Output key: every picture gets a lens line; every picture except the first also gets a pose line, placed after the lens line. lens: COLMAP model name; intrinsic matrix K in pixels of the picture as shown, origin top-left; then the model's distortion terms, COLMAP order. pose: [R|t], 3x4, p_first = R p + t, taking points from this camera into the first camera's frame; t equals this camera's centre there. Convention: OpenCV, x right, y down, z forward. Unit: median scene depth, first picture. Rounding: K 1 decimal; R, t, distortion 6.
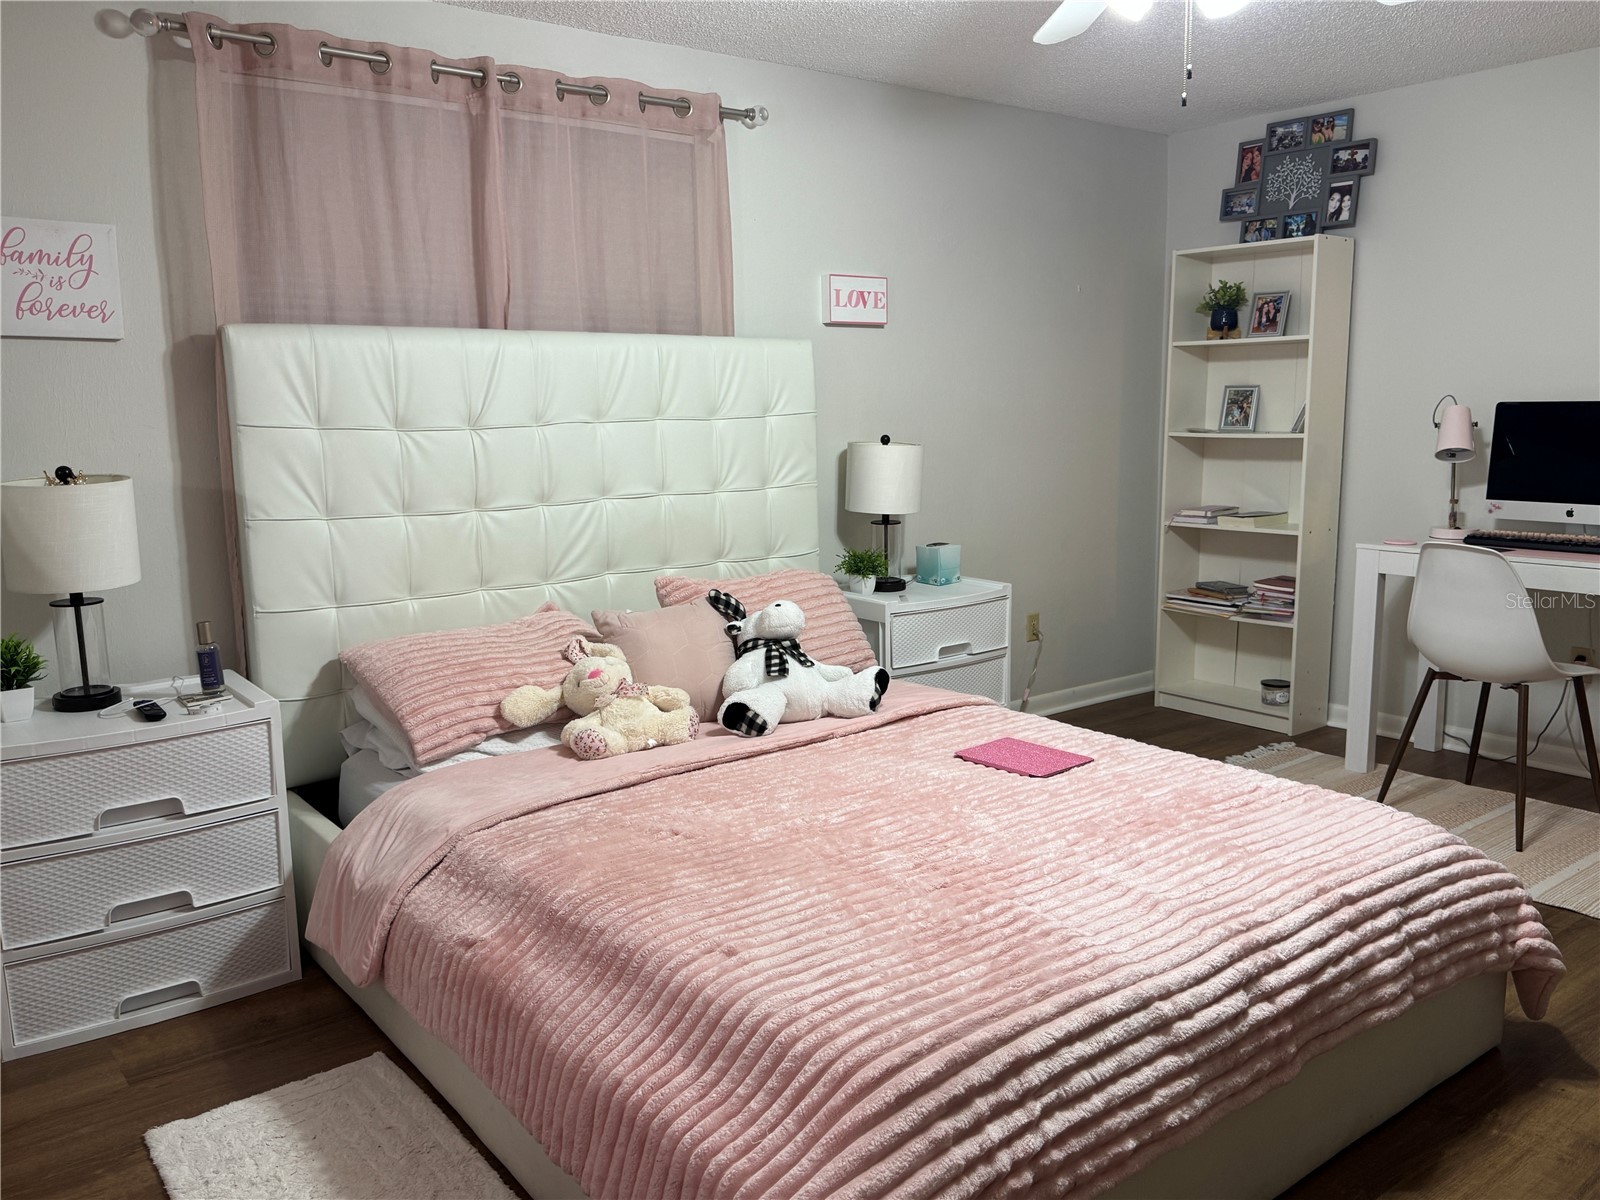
lens RADIAL K [[1264.0, 0, 802.4], [0, 1264.0, 615.4], [0, 0, 1]] dist [0.030753, -0.008638]
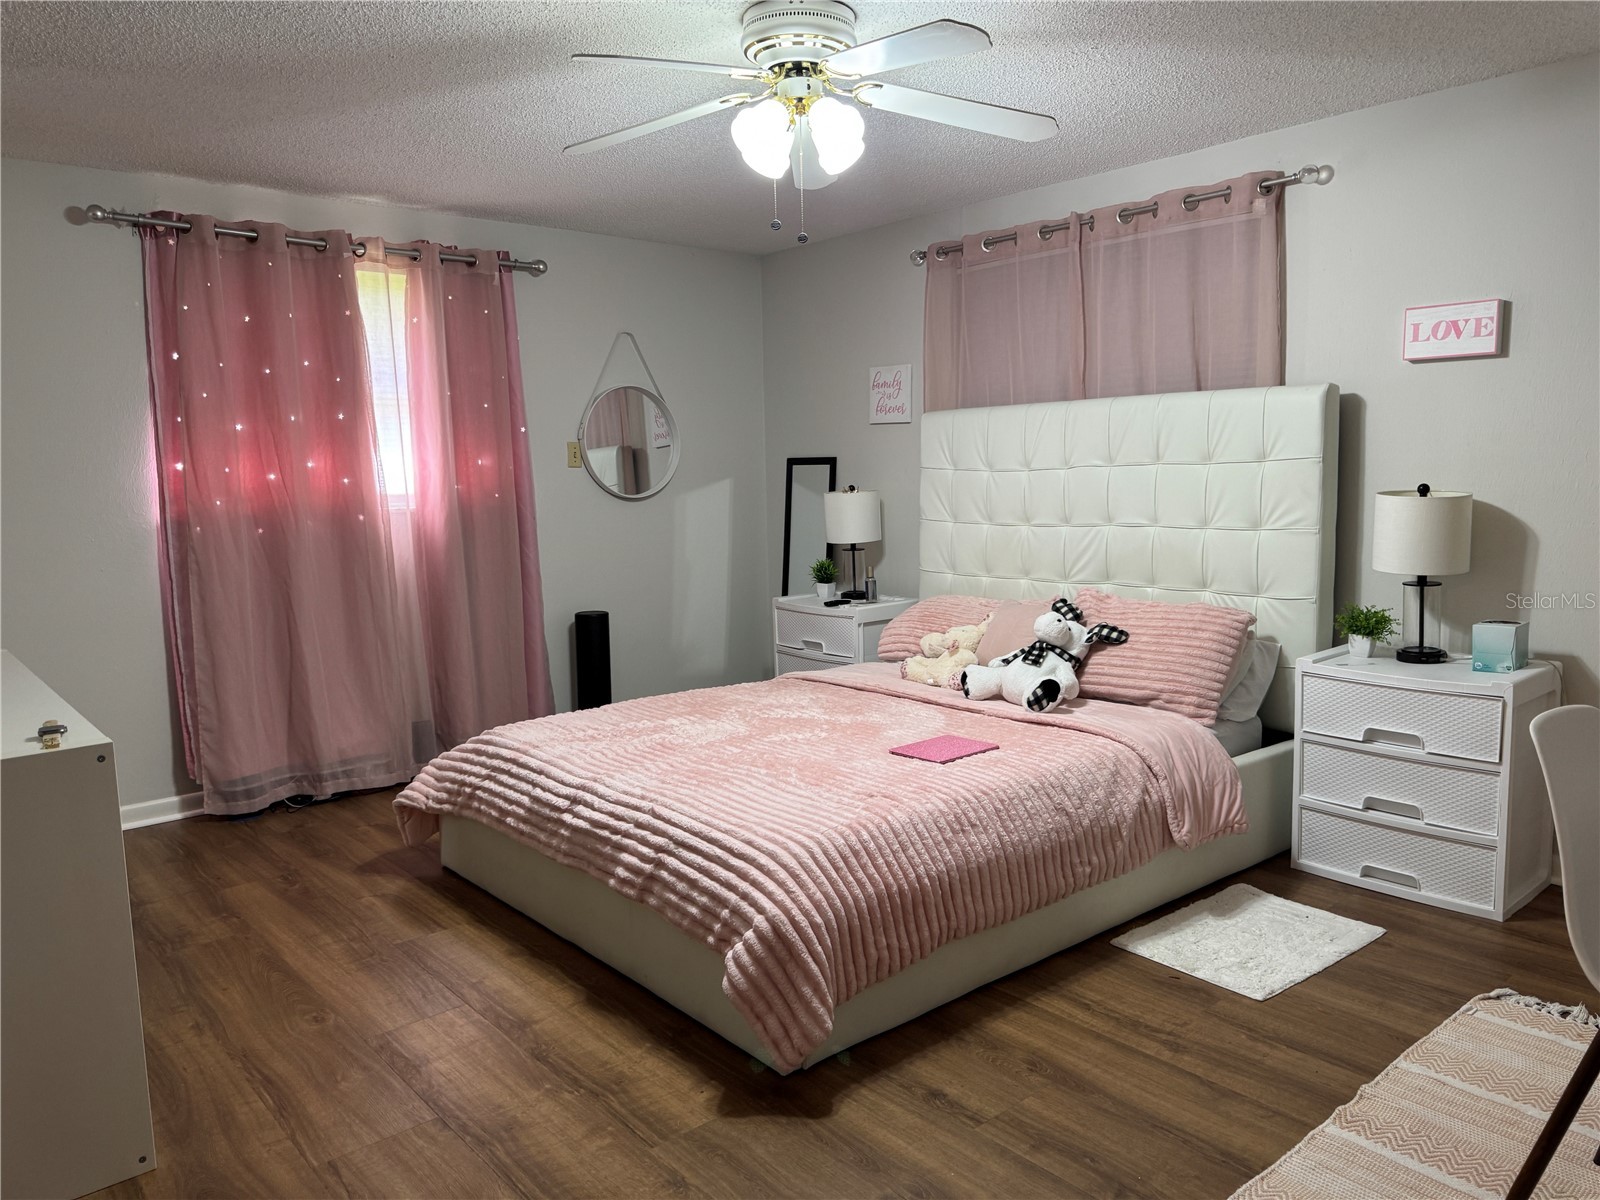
lens RADIAL K [[1136.3, 0, 803.2], [0, 1136.3, 587.6], [0, 0, 1]] dist [0.051841, -0.006678]
pose [[0.042404, 0.120538, -0.991803, 1.541309], [-0.152364, 0.981864, 0.112816, -0.176048], [0.987414, 0.146331, 0.060001, 0.978460]]
